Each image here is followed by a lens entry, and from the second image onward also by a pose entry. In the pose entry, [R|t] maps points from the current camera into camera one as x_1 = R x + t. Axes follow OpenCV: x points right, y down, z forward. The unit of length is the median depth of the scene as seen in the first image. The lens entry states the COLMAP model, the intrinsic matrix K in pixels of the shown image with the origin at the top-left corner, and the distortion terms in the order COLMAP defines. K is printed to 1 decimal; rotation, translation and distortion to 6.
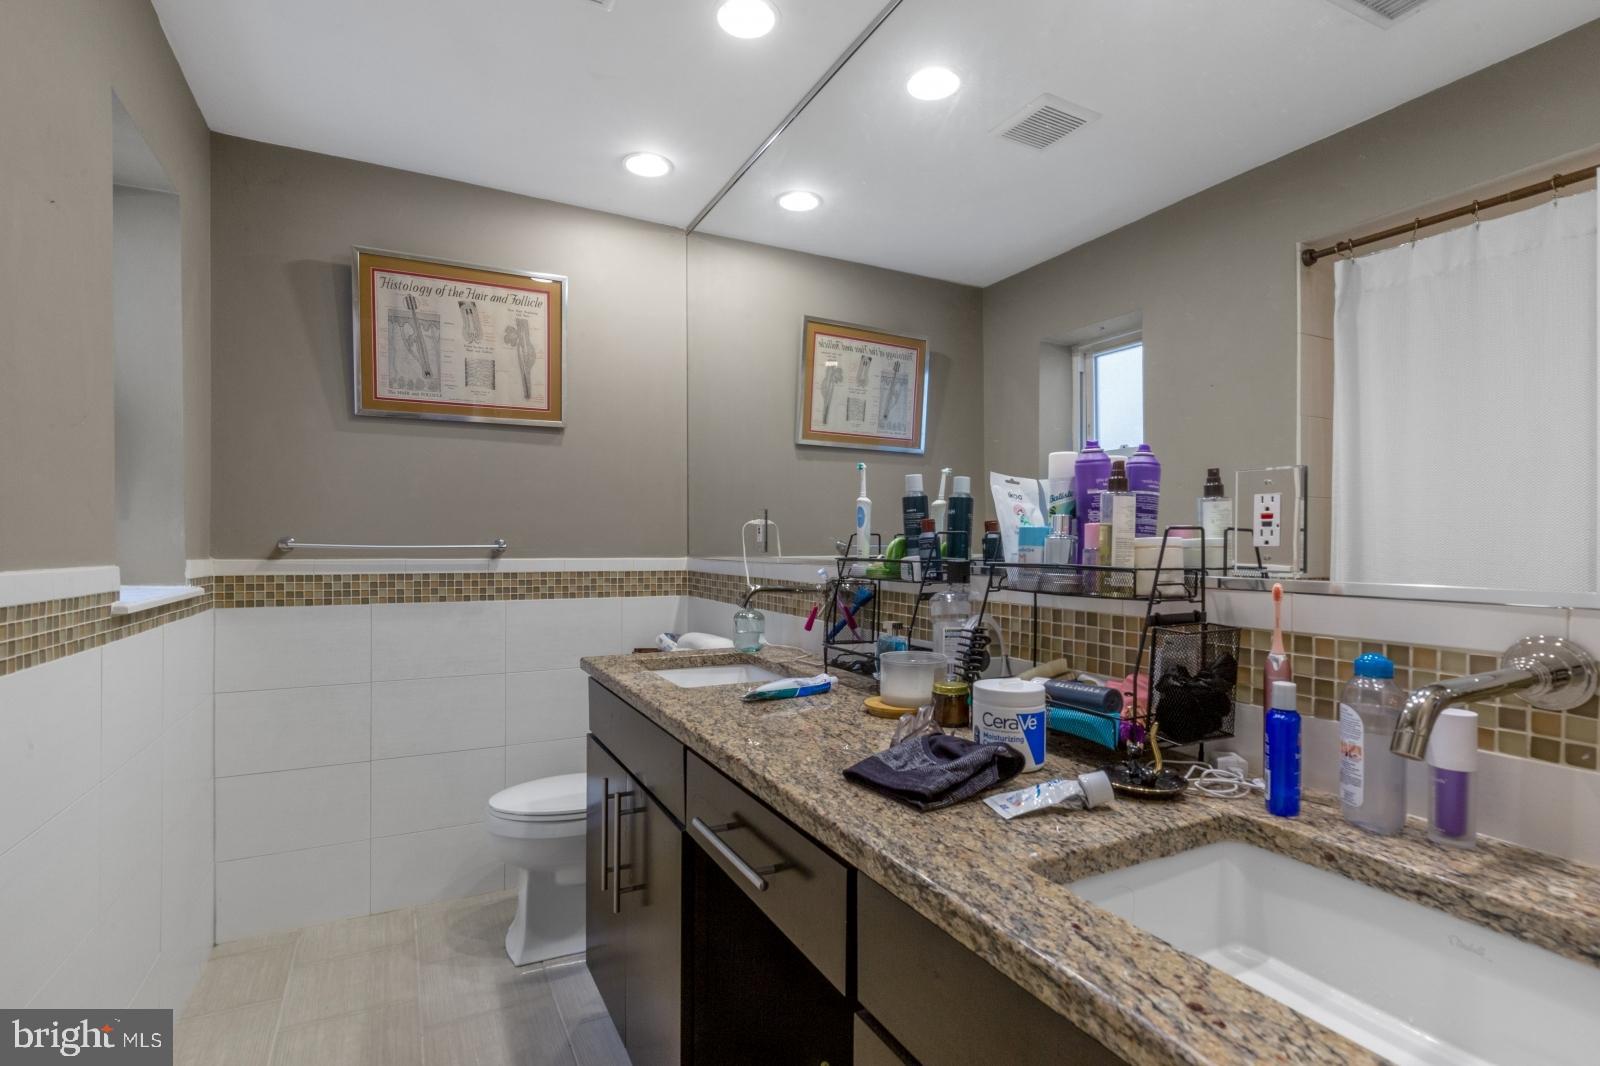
lens RADIAL K [[737.6, 0, 797.3], [0, 737.6, 555.5], [0, 0, 1]] dist [0.000980, -0.000147]
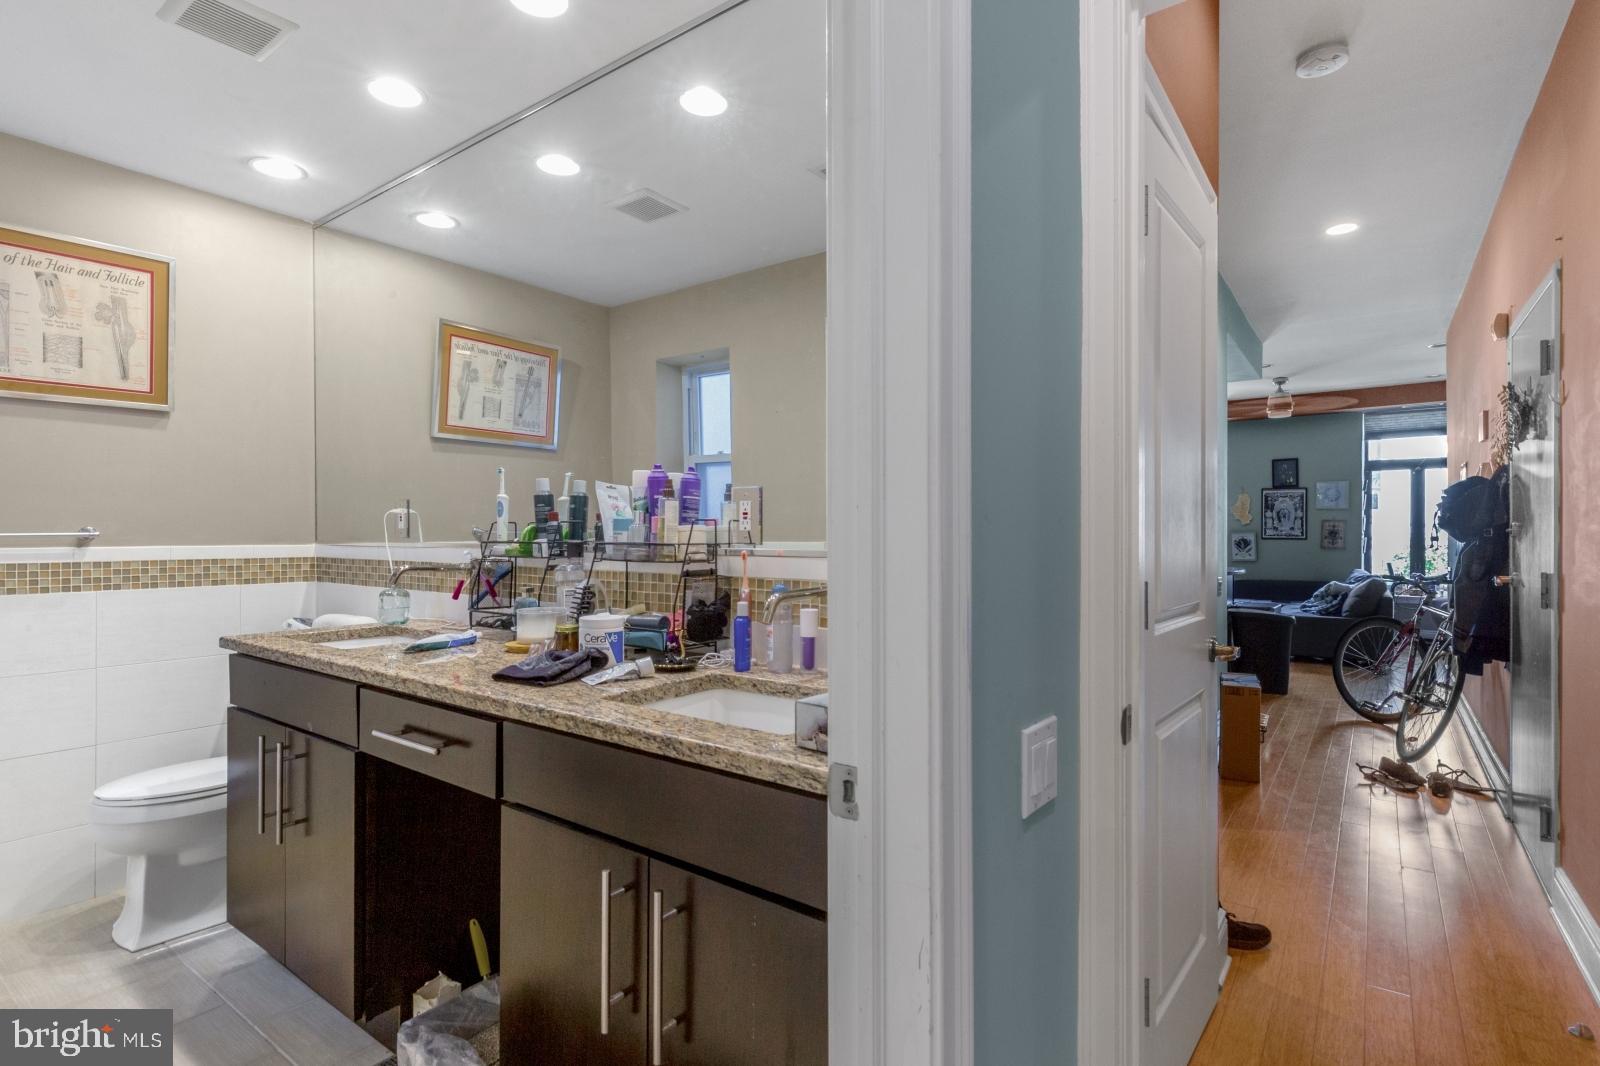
lens RADIAL K [[790.3, 0, 800.0], [0, 790.3, 533.0], [0, 0, 1]] dist [0.010666, -0.000004]
pose [[0.897463, -0.004173, 0.441071, -0.052857], [0.009890, 0.999894, -0.010663, 0.009185], [-0.440979, 0.013932, 0.897409, -0.462702]]
